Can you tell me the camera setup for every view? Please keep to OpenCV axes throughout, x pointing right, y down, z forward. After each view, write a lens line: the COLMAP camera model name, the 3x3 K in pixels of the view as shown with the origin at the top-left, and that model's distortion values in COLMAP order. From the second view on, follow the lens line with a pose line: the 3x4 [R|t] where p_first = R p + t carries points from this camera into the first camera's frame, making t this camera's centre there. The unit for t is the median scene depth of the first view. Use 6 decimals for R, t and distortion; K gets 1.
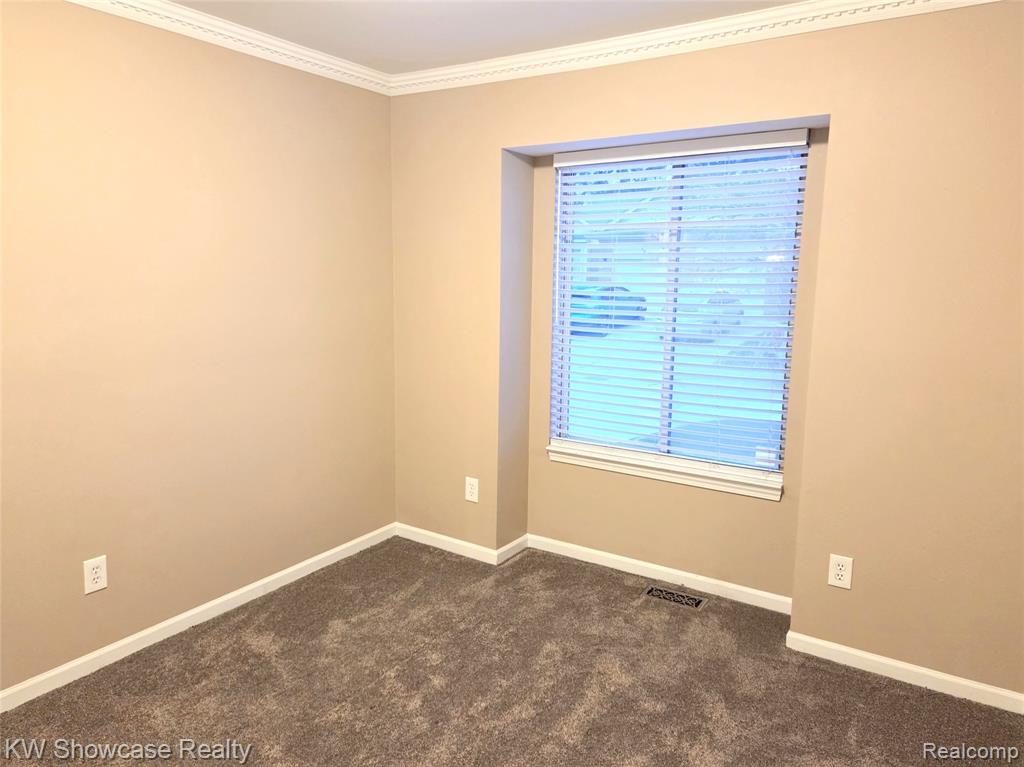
lens RADIAL K [[684.0, 0, 514.9], [0, 684.0, 390.1], [0, 0, 1]] dist [0.080000, -0.057438]
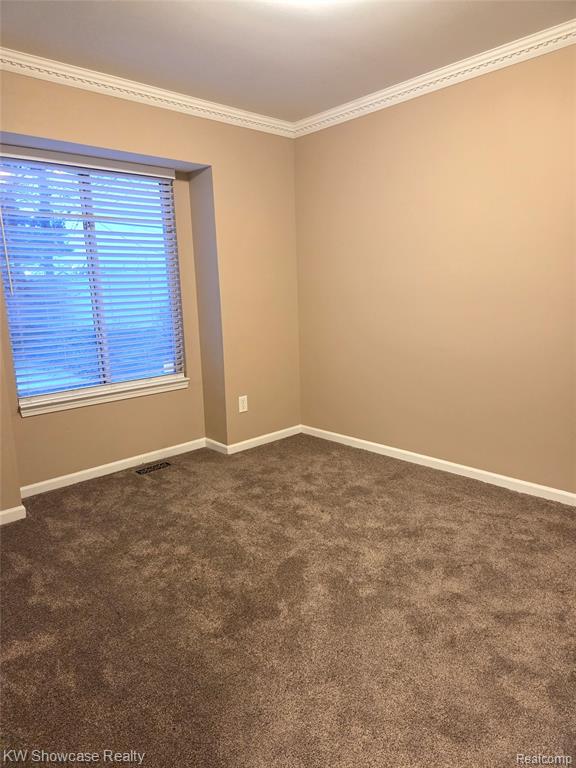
lens RADIAL K [[513.0, 0, 289.5], [0, 513.0, 380.6], [0, 0, 1]] dist [0.080000, -0.057438]
pose [[0.269981, -0.219021, 0.937625, -0.792055], [0.176210, 0.968579, 0.175514, -0.040574], [-0.946605, 0.117833, 0.300092, 0.379113]]
